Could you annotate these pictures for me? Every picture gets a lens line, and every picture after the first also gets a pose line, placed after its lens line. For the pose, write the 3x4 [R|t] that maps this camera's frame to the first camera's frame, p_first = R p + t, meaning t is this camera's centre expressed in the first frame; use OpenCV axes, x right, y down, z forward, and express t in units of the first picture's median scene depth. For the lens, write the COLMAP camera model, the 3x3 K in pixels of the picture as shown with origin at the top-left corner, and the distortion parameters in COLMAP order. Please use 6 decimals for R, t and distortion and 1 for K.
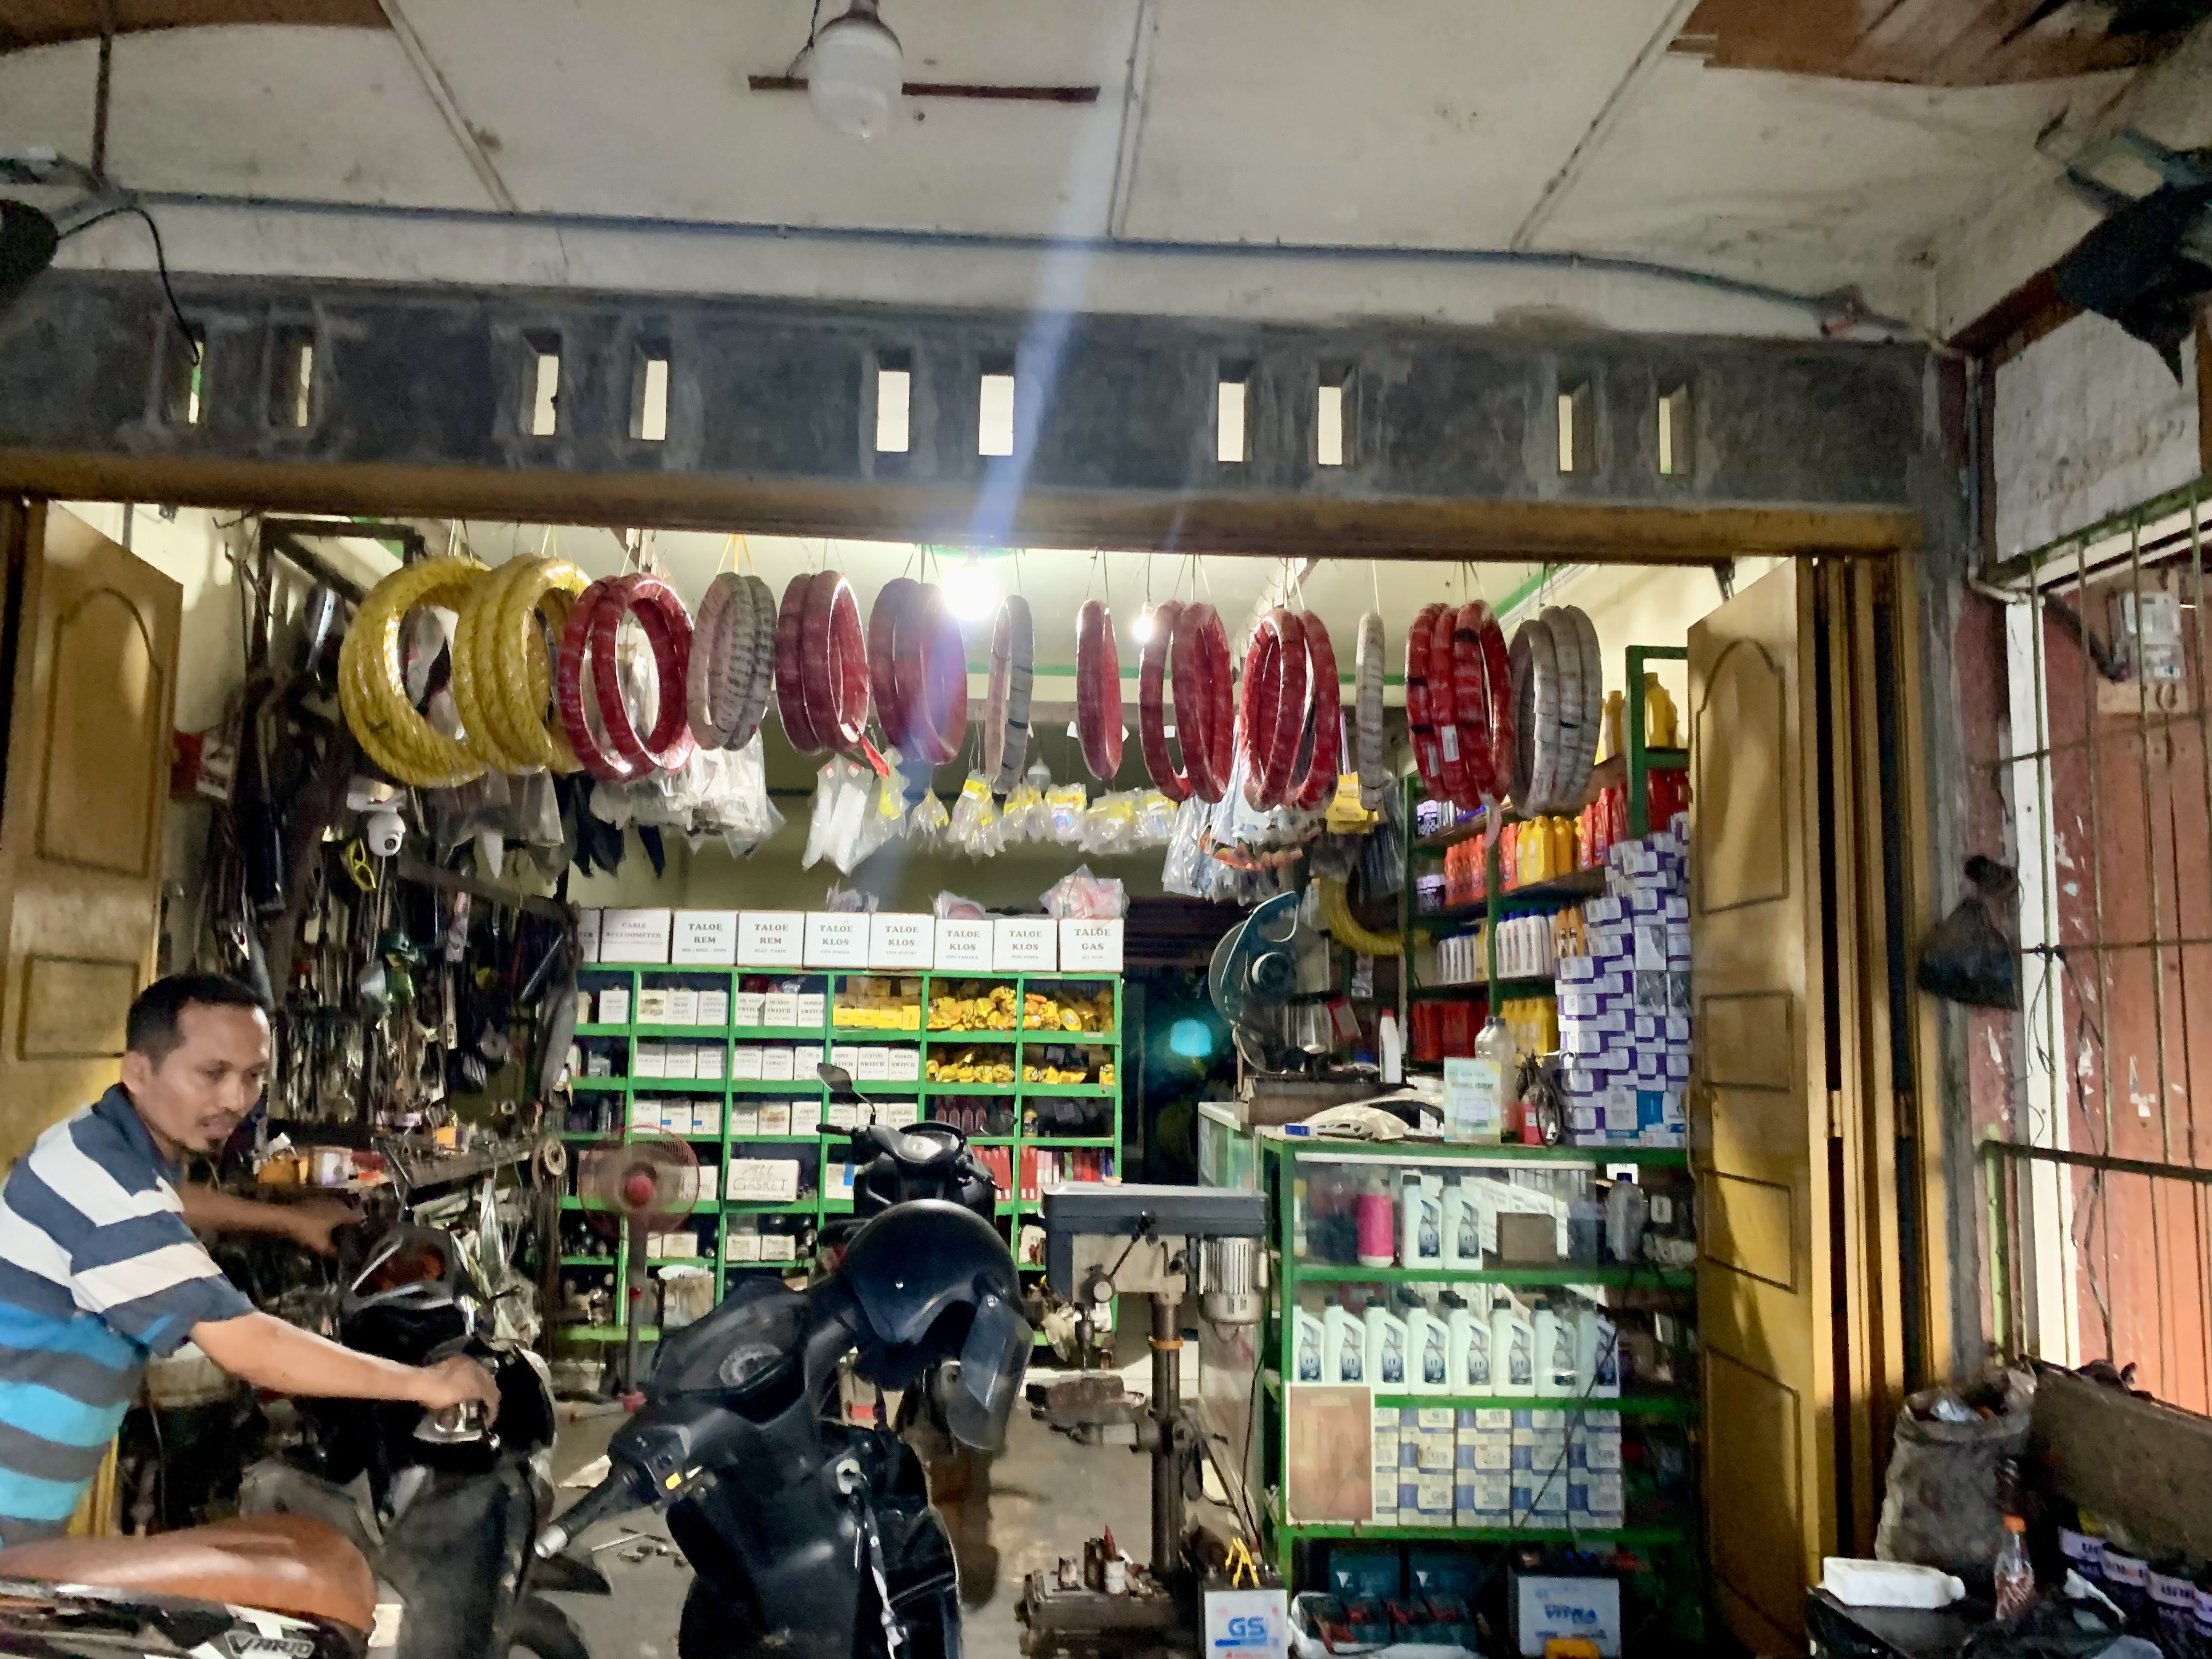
lens RADIAL K [[1650.6, 0, 1082.4], [0, 1650.6, 807.8], [0, 0, 1]] dist [0.089737, -0.173308]
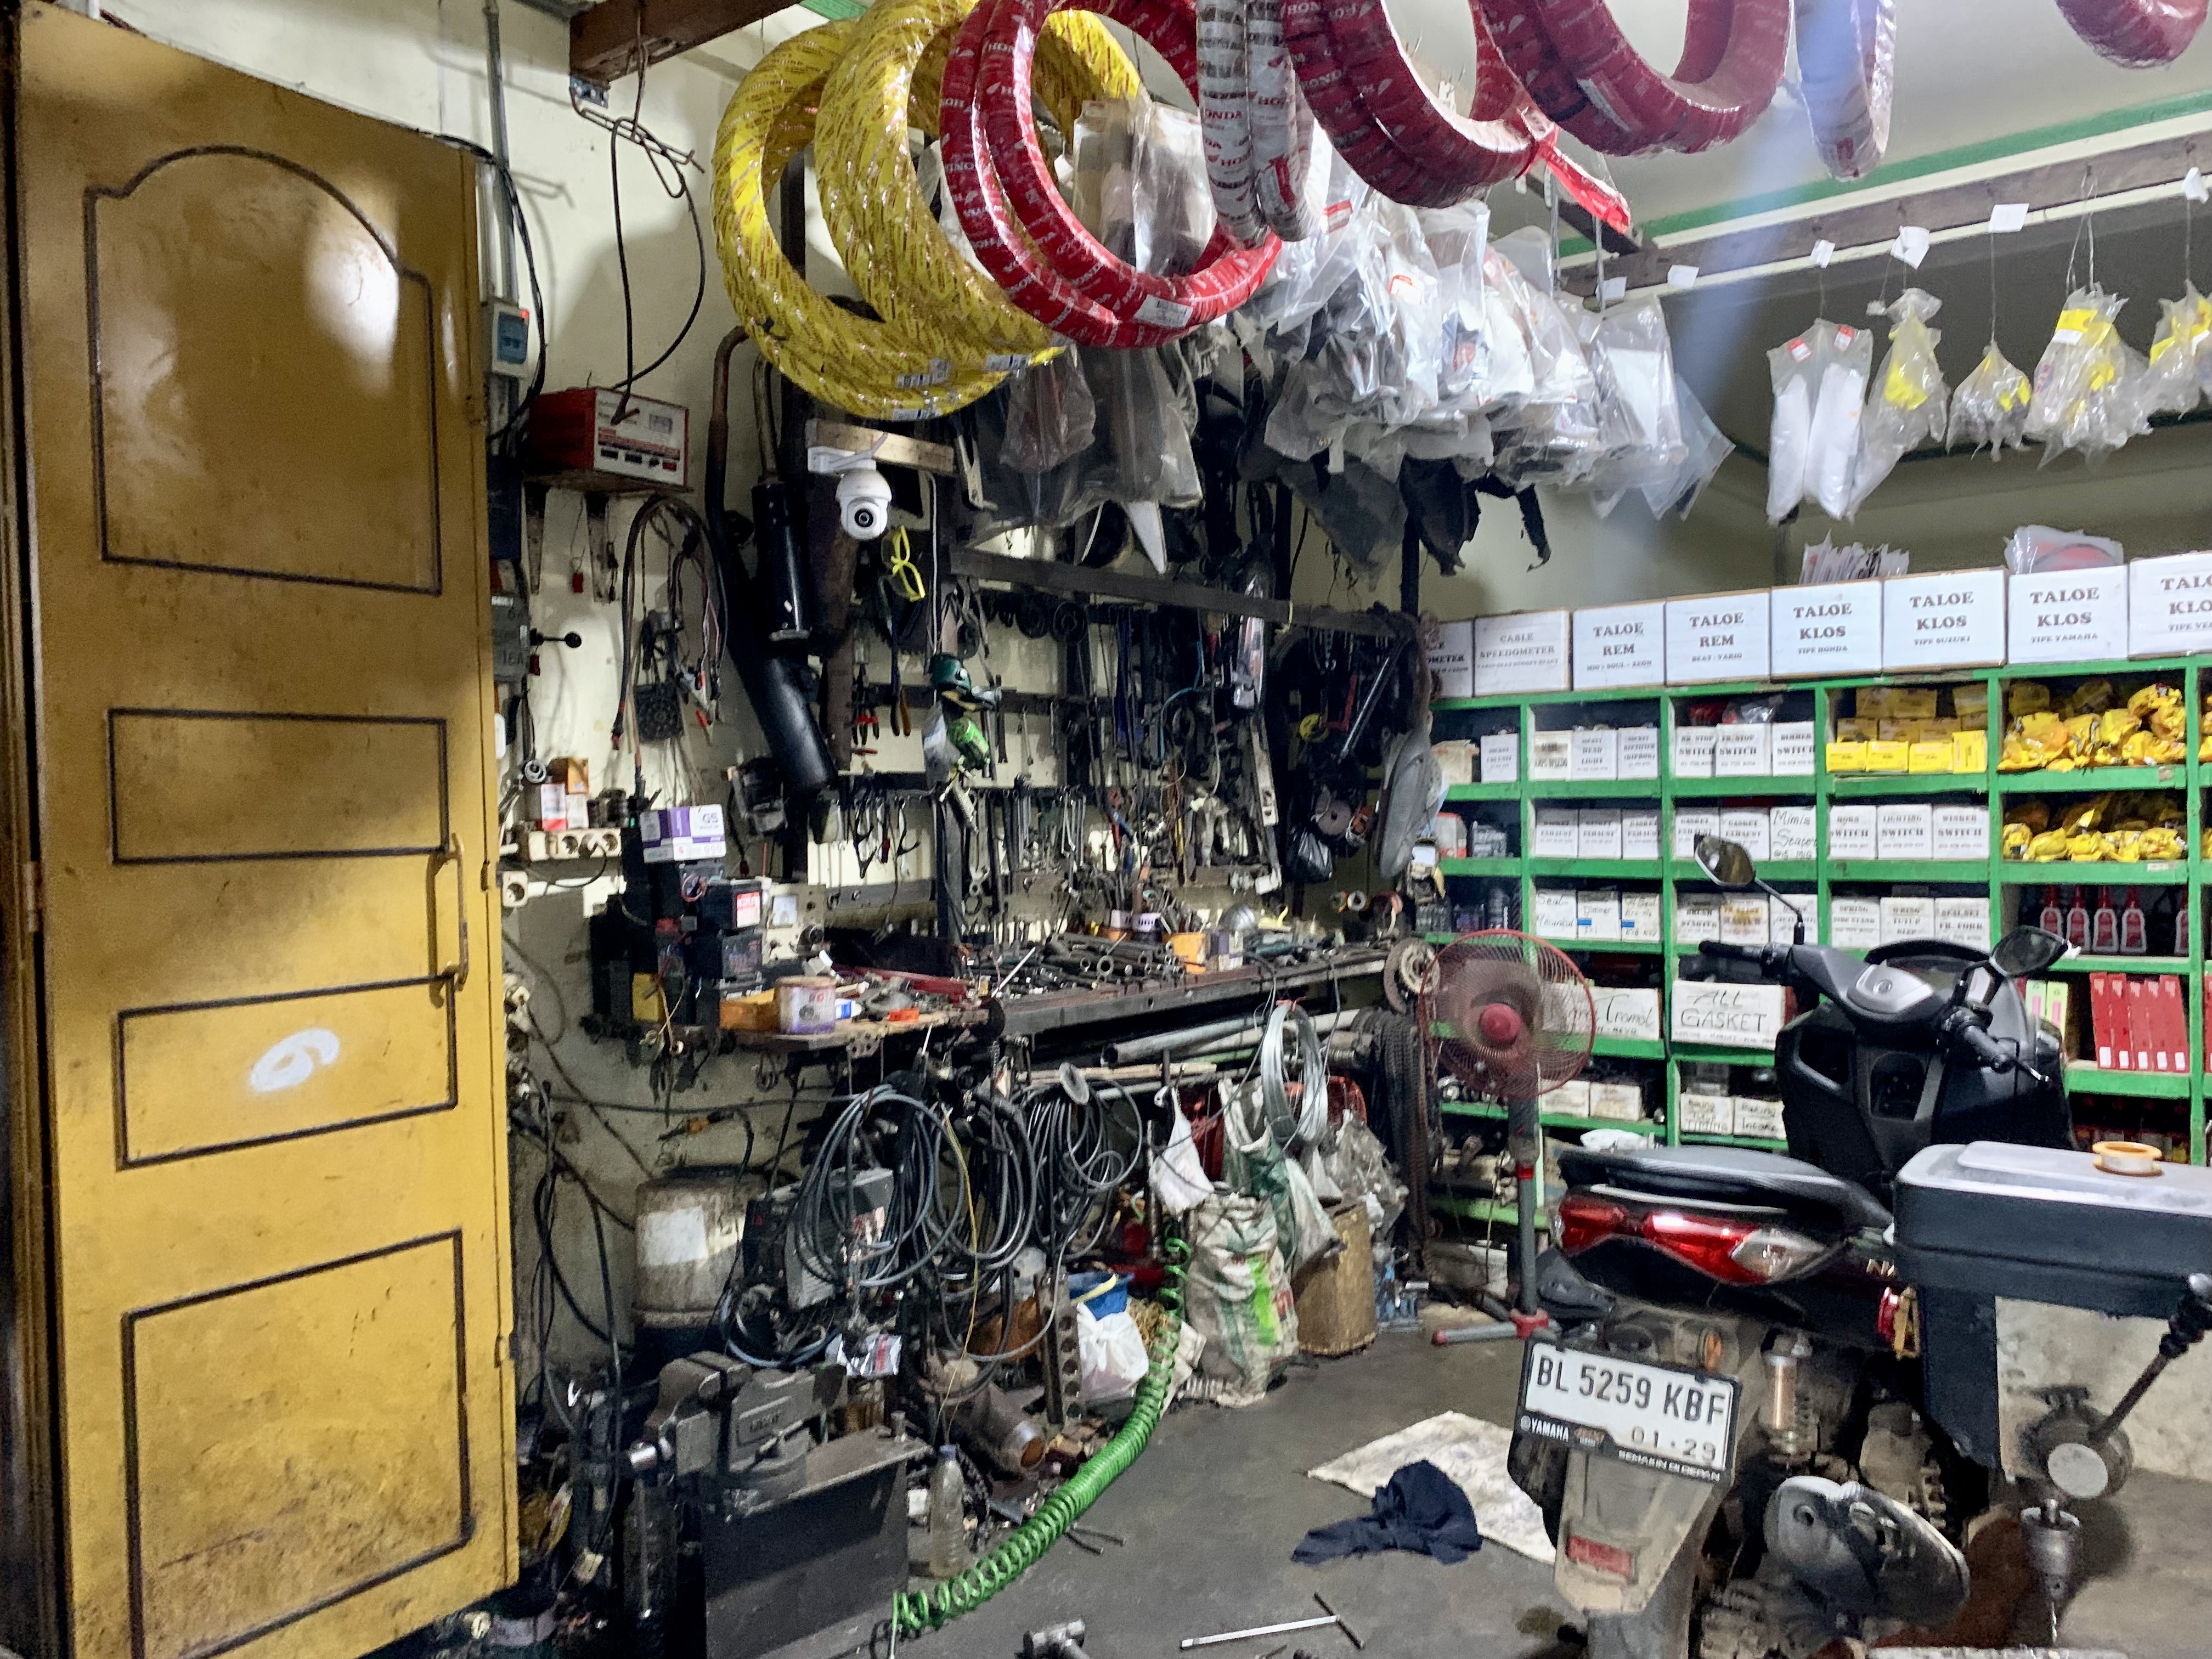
lens RADIAL K [[1690.1, 0, 1110.6], [0, 1690.1, 832.9], [0, 0, 1]] dist [0.004388, 0.000661]
pose [[0.755615, -0.022757, -0.654621, 0.066568], [0.121762, 0.986857, 0.106240, 0.067432], [0.643600, -0.159984, 0.748455, 0.438239]]
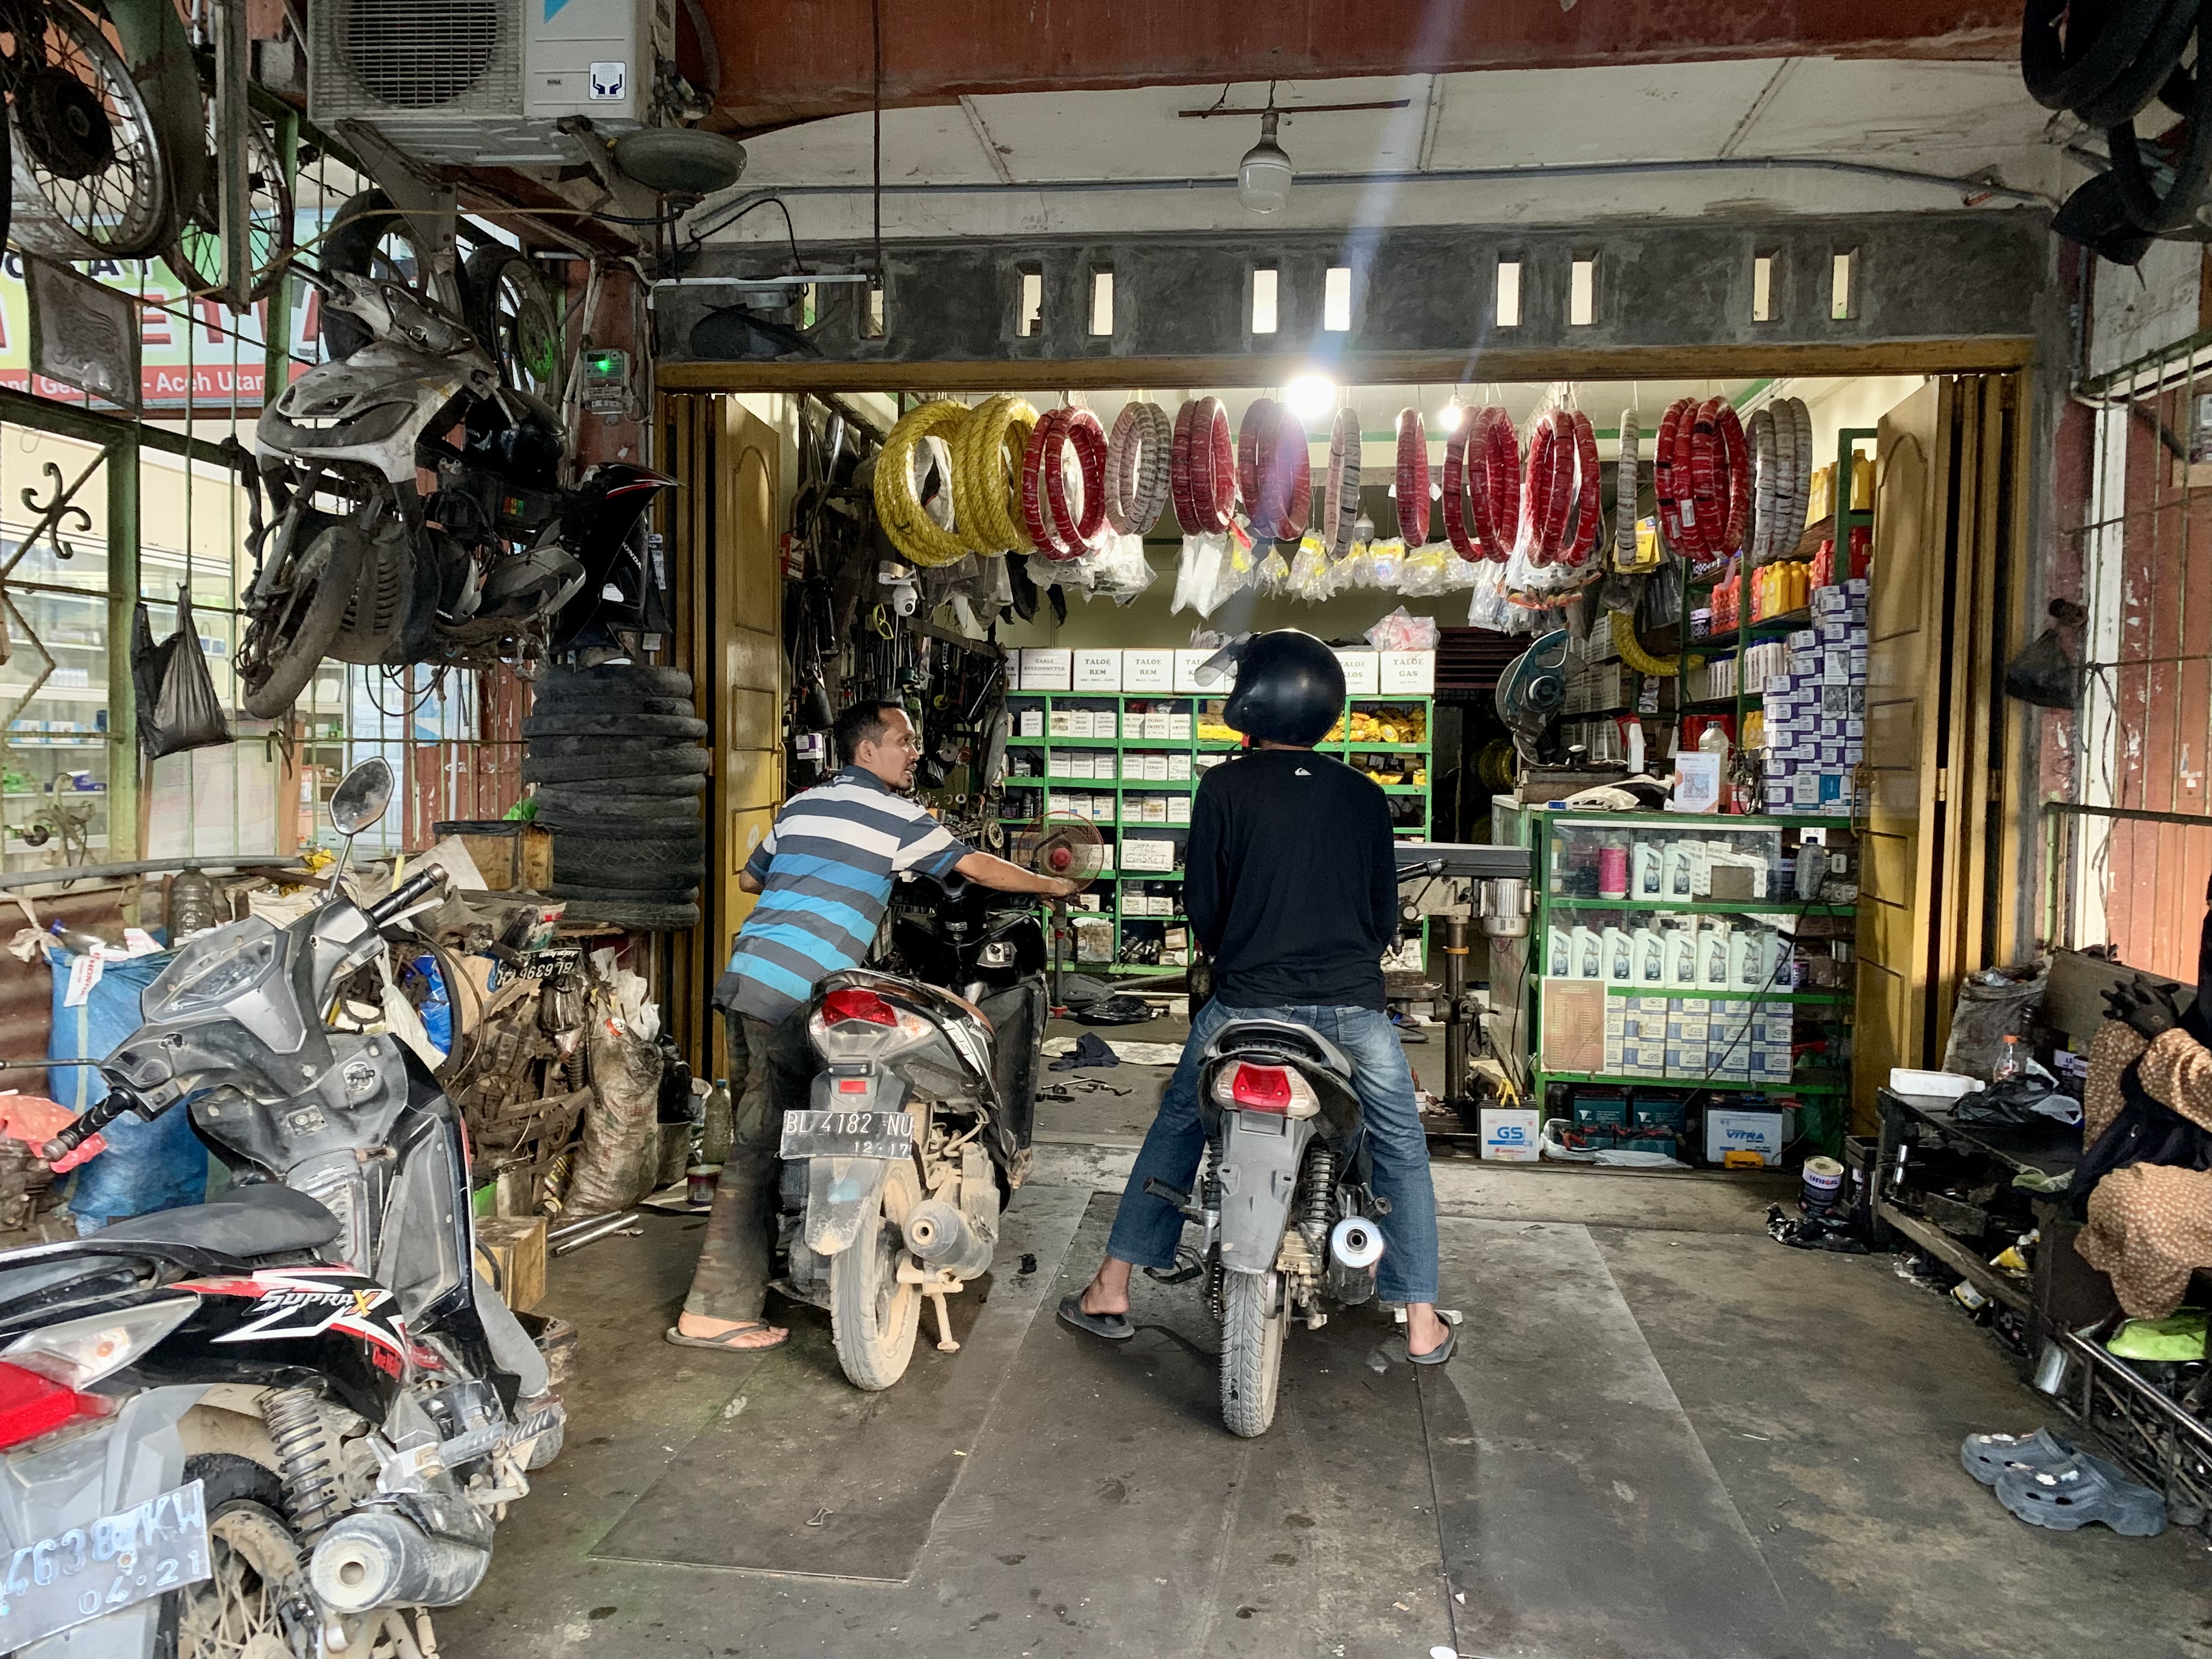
lens RADIAL K [[1650.6, 0, 1082.4], [0, 1650.6, 807.8], [0, 0, 1]] dist [0.089737, -0.173308]
pose [[0.981634, 0.004250, -0.190727, 0.004776], [0.026771, 0.986790, 0.159777, -0.024977], [0.188886, -0.161949, 0.968553, -0.304203]]
